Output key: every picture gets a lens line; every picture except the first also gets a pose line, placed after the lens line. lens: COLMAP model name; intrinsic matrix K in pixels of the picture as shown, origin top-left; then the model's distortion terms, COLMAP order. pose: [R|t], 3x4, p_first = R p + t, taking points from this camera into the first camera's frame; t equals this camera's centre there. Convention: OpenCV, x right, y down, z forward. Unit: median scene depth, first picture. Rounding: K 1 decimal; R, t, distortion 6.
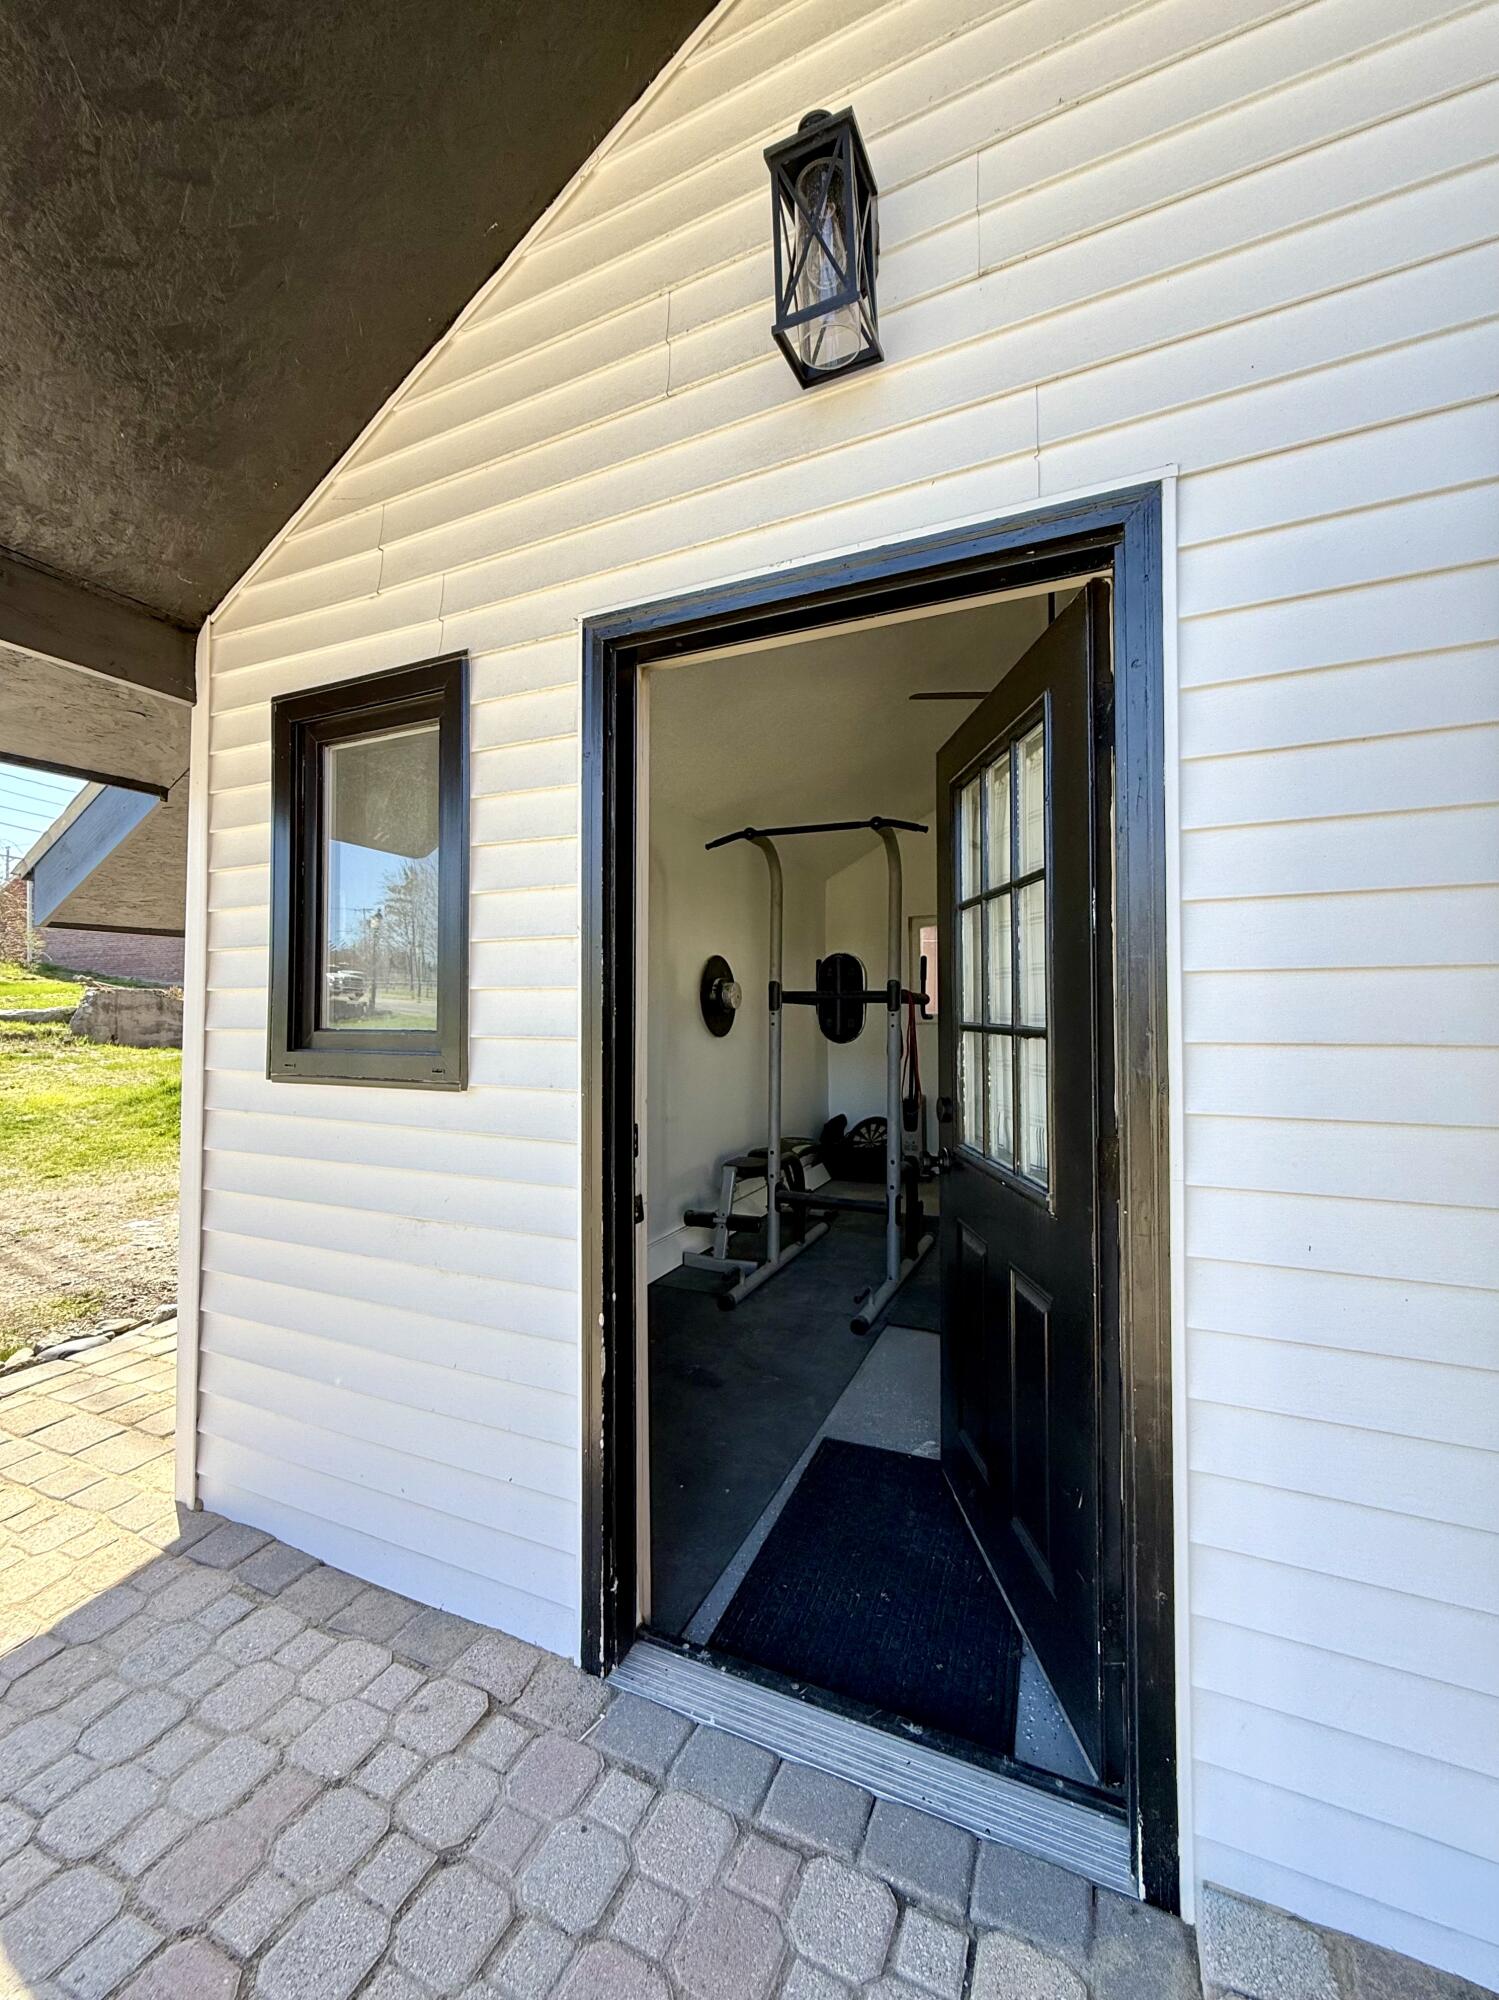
lens RADIAL K [[800.5, 0, 742.6], [0, 800.5, 1000.7], [0, 0, 1]] dist [-0.001091, -0.000121]
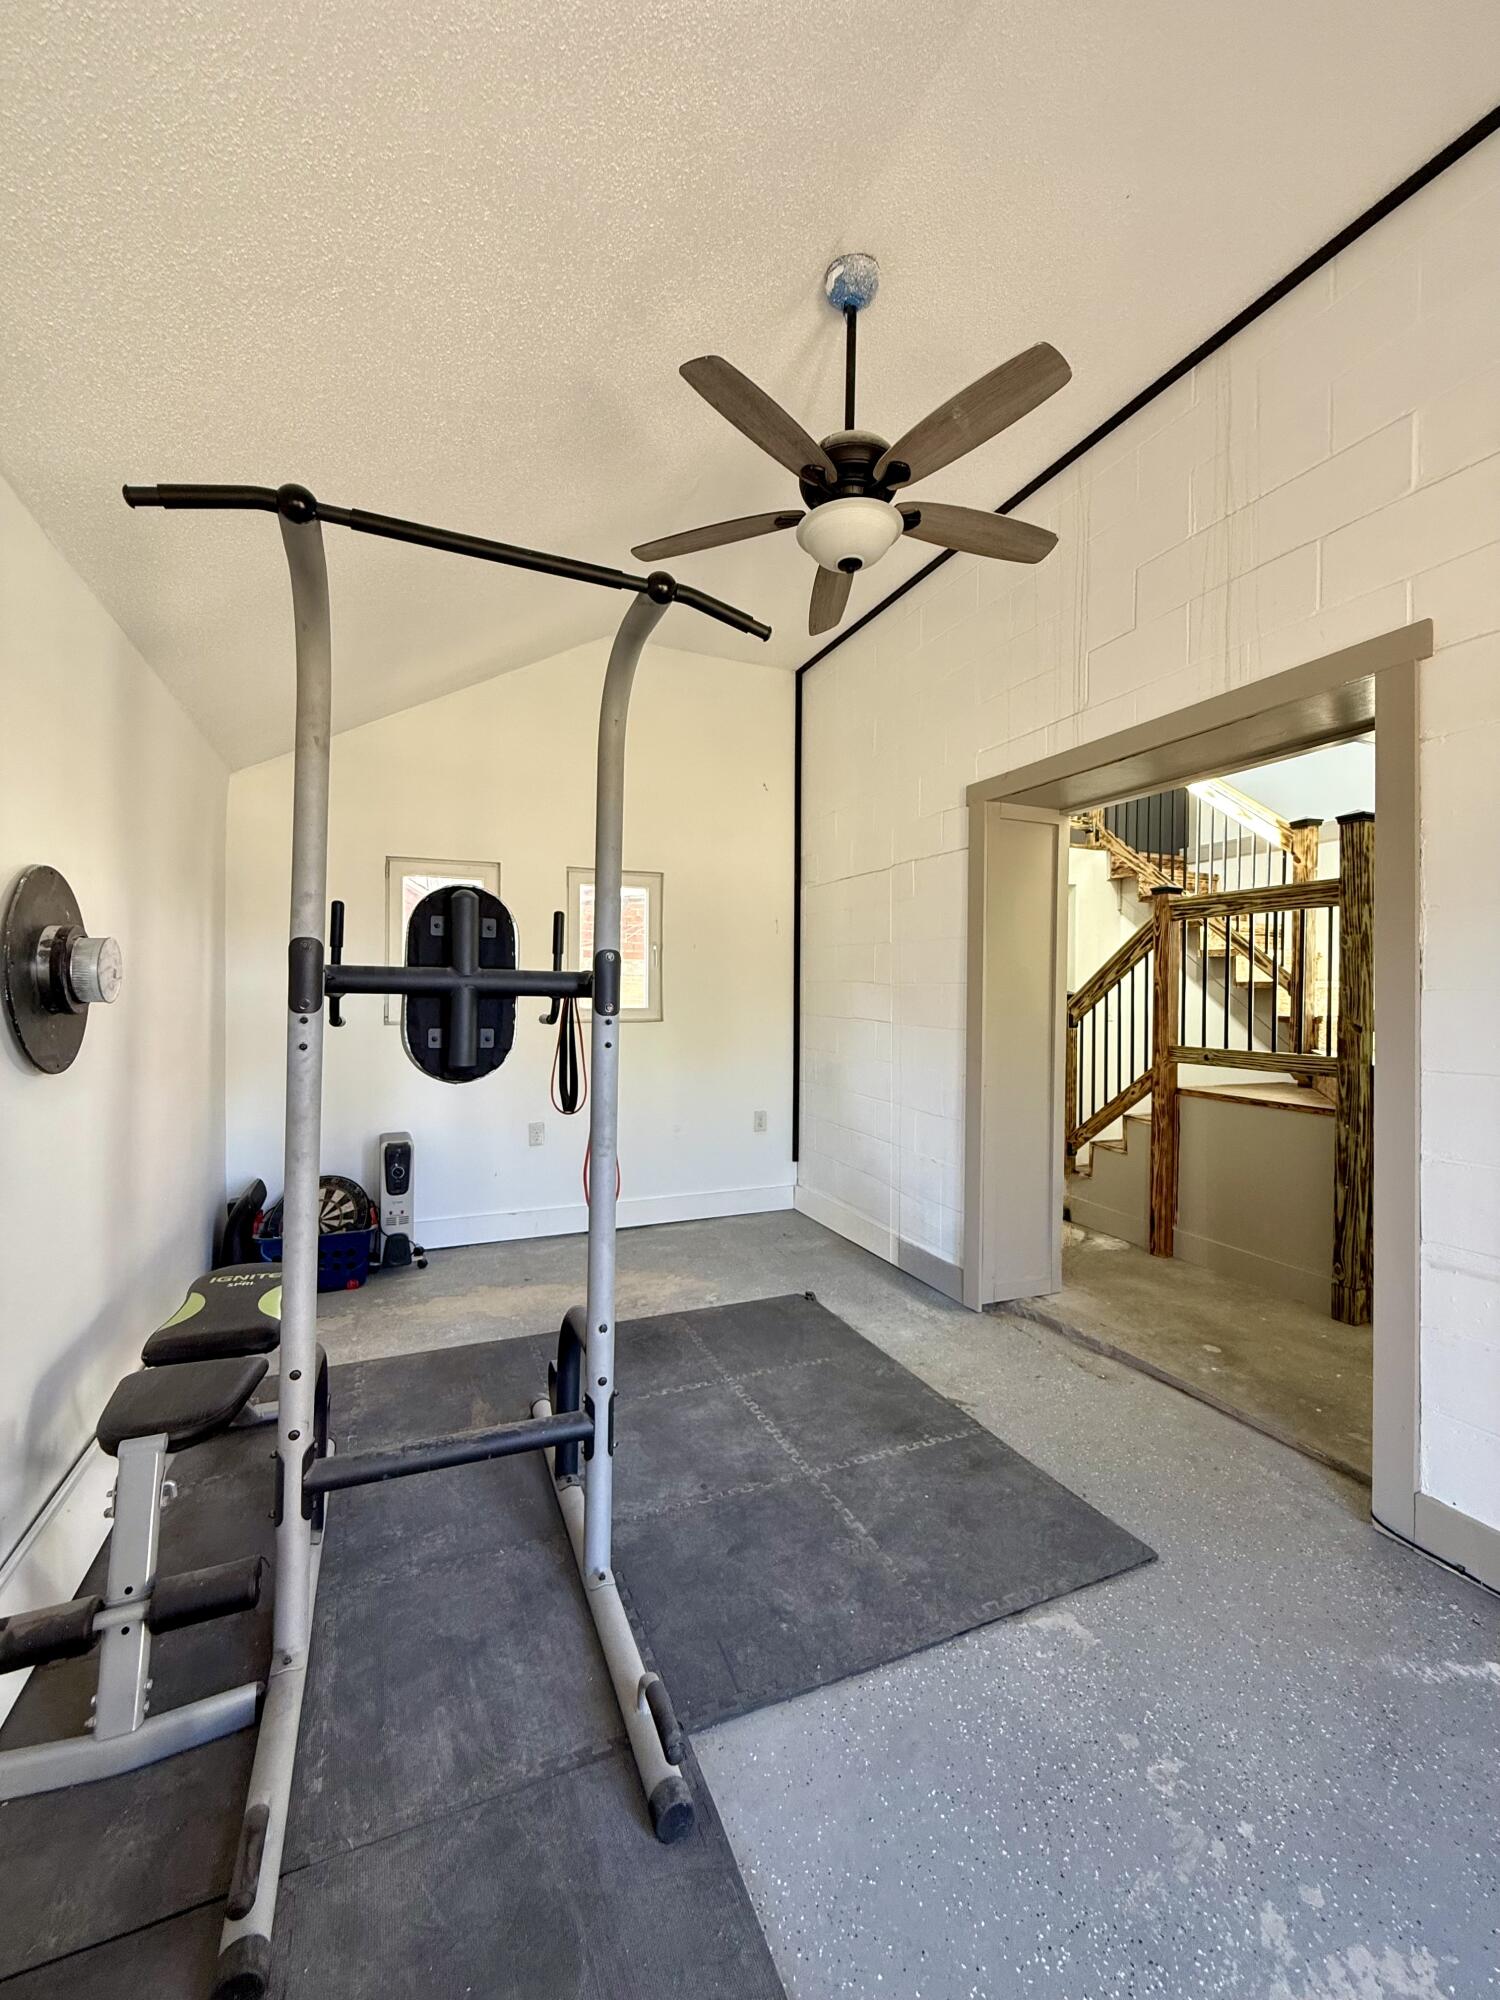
lens RADIAL K [[800.5, 0, 741.0], [0, 800.5, 992.4], [0, 0, 1]] dist [-0.001091, -0.000121]
pose [[0.682738, 0.009514, 0.730601, -0.103662], [-0.021829, 0.999734, 0.007380, -0.005445], [-0.730337, -0.020987, 0.682764, 0.585138]]
